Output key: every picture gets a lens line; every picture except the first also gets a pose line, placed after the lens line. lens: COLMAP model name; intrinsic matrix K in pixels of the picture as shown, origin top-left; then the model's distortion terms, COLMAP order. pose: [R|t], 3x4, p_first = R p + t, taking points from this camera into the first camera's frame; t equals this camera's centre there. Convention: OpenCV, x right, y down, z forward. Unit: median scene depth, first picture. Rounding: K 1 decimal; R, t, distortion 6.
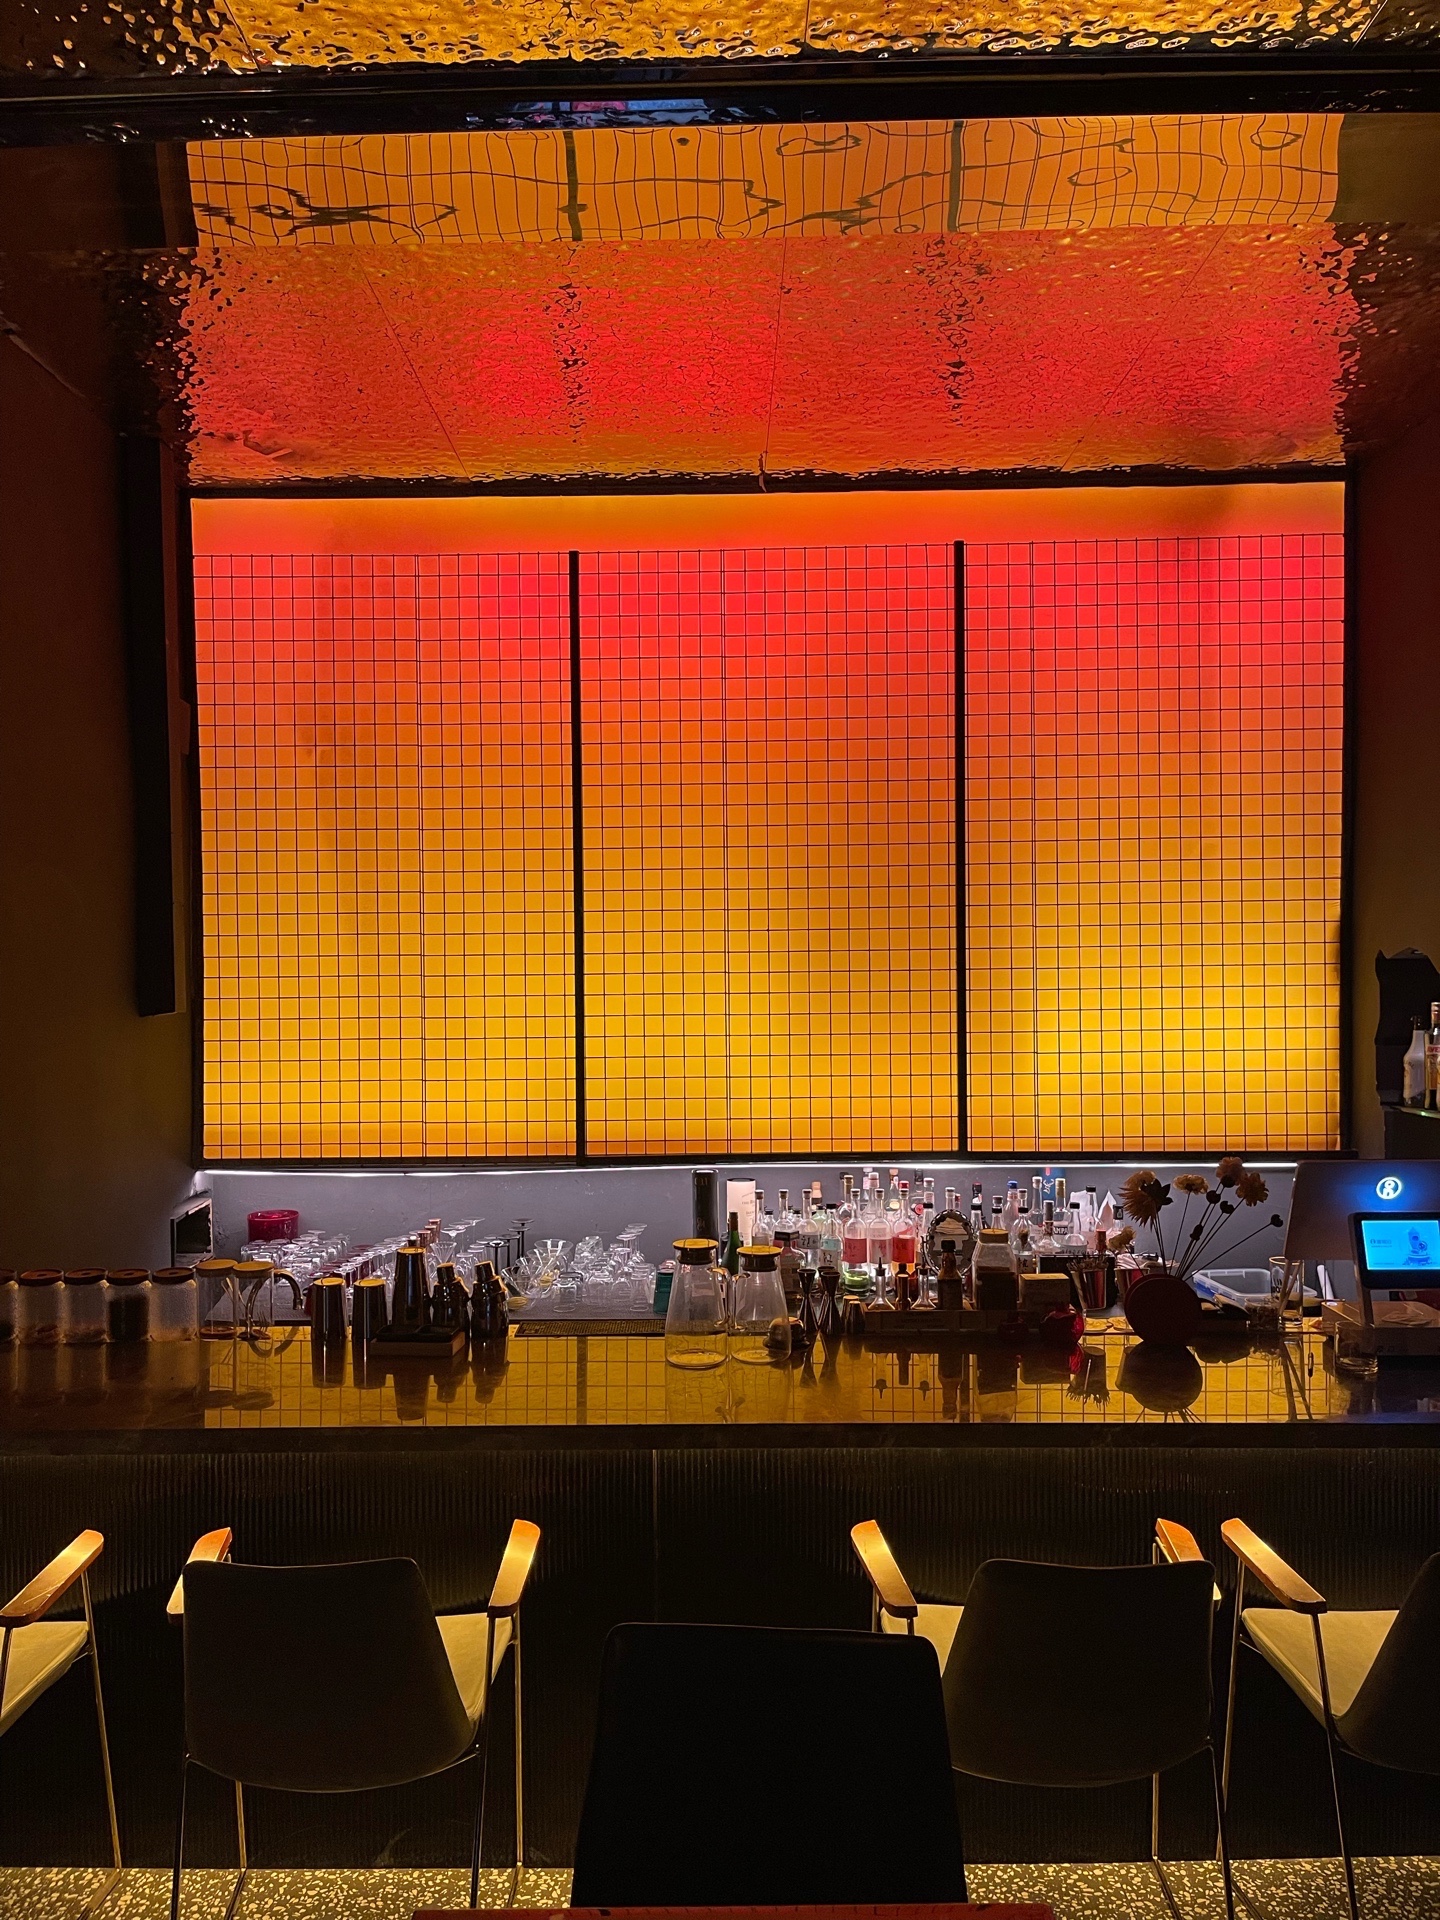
lens RADIAL K [[1467.3, 0, 709.9], [0, 1467.3, 963.8], [0, 0, 1]] dist [0.057300, -0.004530]
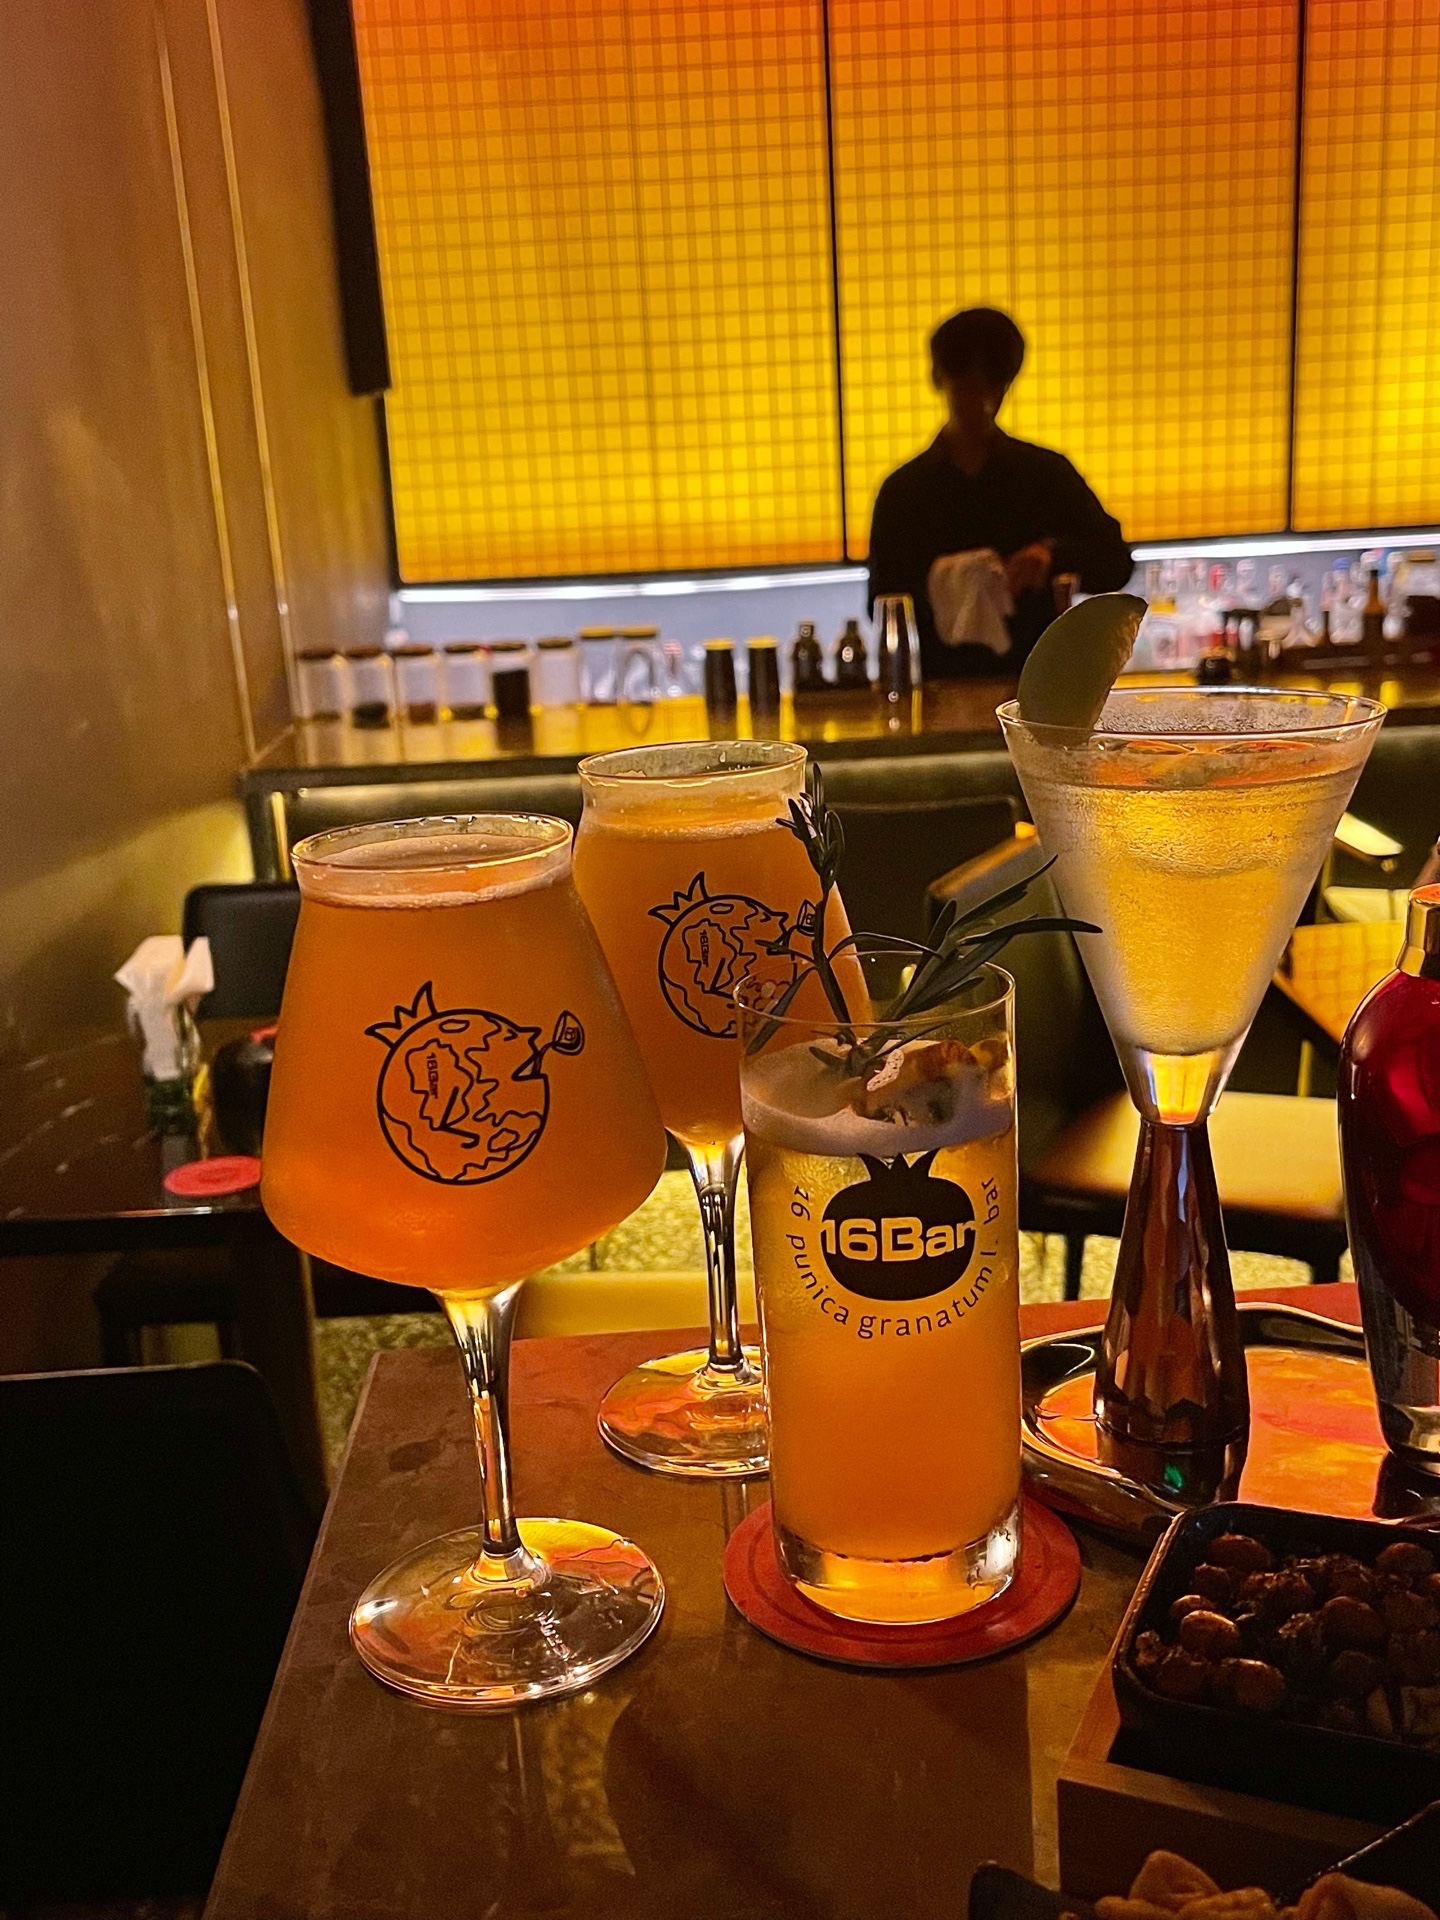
lens RADIAL K [[2005.7, 0, 724.9], [0, 2005.7, 980.2], [0, 0, 1]] dist [0.148905, -0.454845]
pose [[0.998292, -0.051553, 0.027499, -0.202955], [0.042660, 0.964698, 0.259879, 0.060053], [-0.039926, -0.258262, 0.965249, -0.199166]]
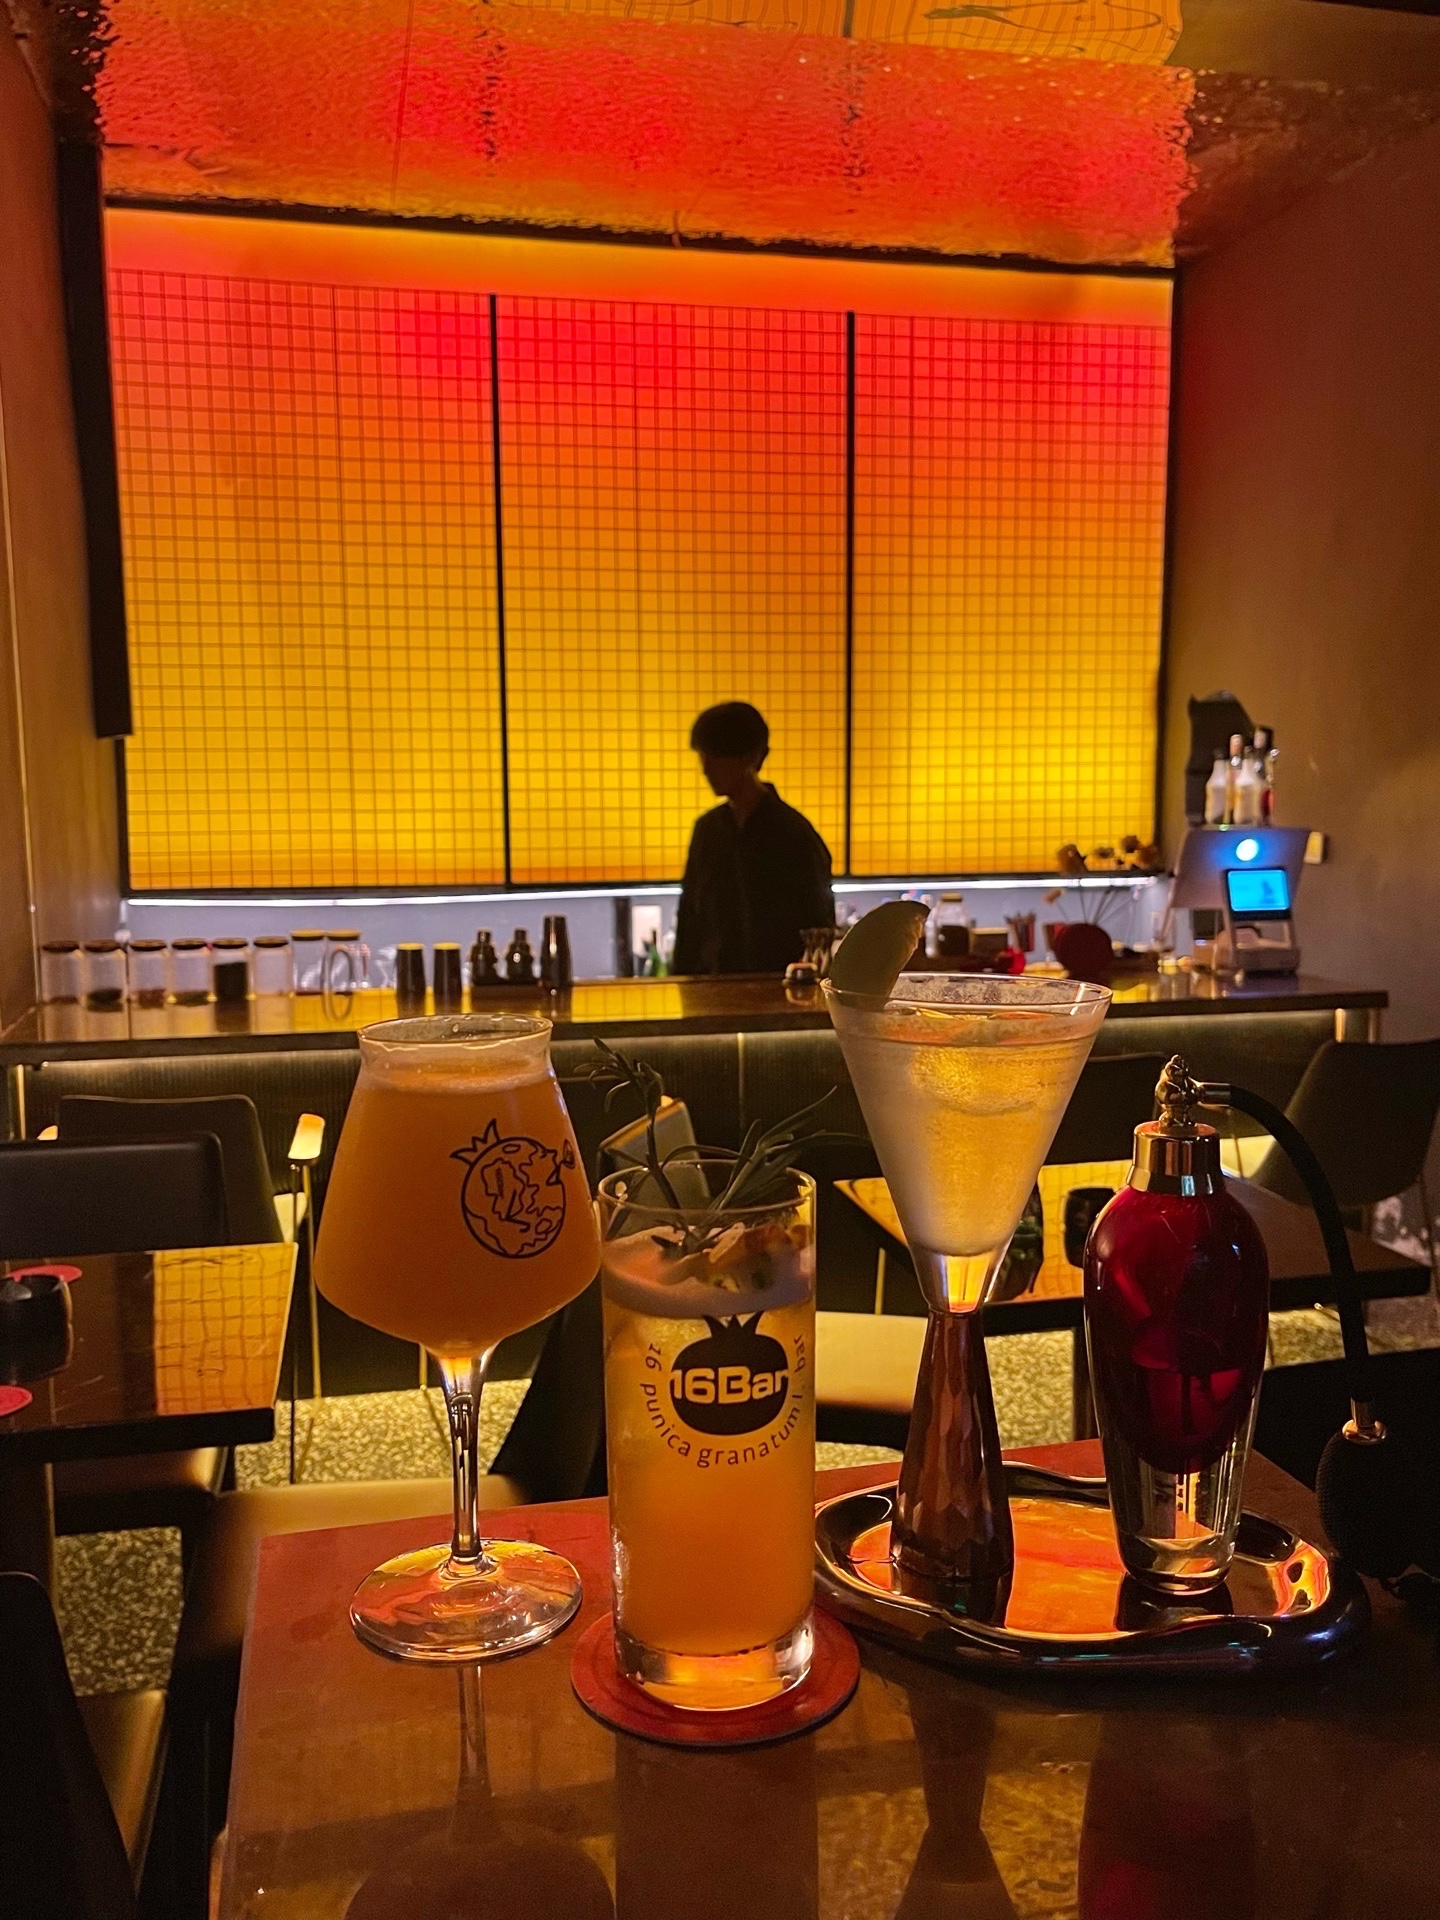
lens RADIAL K [[1653.4, 0, 721.8], [0, 1653.4, 939.7], [0, 0, 1]] dist [0.062451, -0.012481]
pose [[0.971915, -0.019393, 0.234533, -0.219591], [-0.002516, 0.995686, 0.092757, 0.060846], [-0.235320, -0.090742, 0.967673, -0.207328]]
